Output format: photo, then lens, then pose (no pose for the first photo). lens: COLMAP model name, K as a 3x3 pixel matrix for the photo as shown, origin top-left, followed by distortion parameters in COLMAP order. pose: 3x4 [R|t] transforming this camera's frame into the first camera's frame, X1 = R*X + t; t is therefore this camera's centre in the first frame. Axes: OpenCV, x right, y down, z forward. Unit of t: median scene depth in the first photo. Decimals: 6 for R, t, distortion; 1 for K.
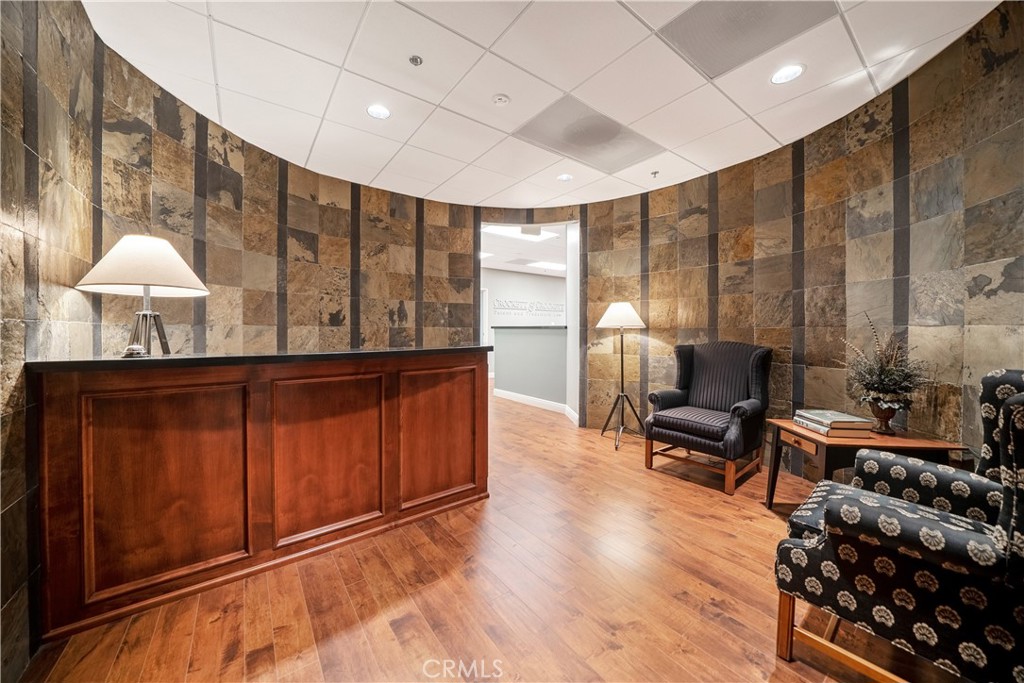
lens RADIAL K [[357.6, 0, 512.0], [0, 357.6, 336.5], [0, 0, 1]] dist [-0.023775, 0.001560]
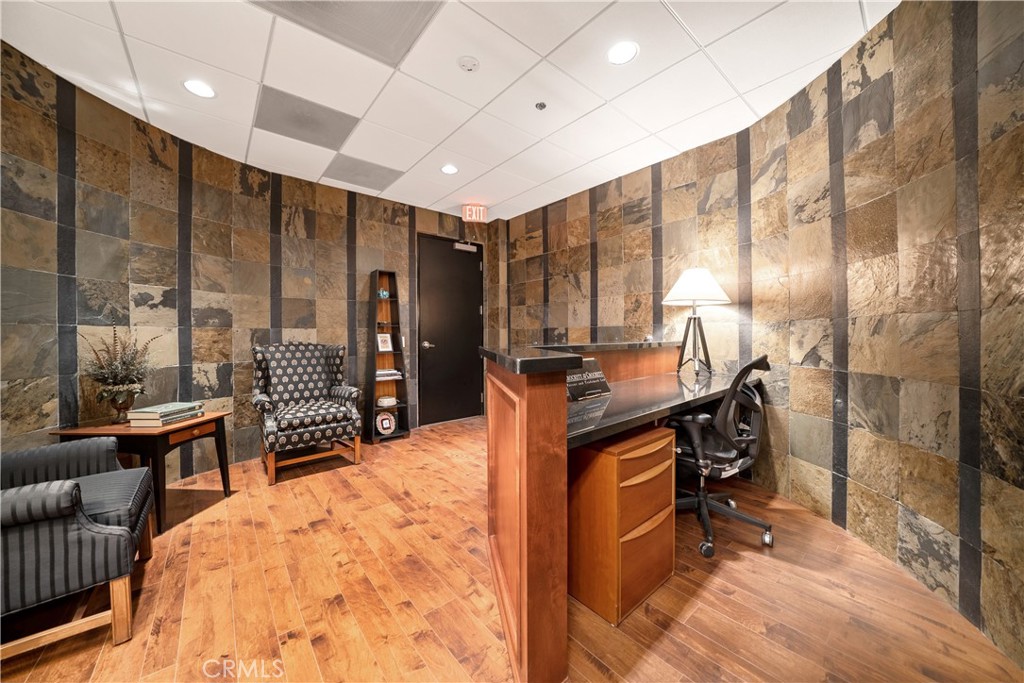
lens RADIAL K [[357.6, 0, 509.6], [0, 357.6, 333.8], [0, 0, 1]] dist [-0.023775, 0.001560]
pose [[-0.998918, 0.004957, -0.046243, -0.094892], [0.004434, 0.999925, 0.011409, -0.009412], [0.046296, 0.011192, -0.998865, 1.988057]]
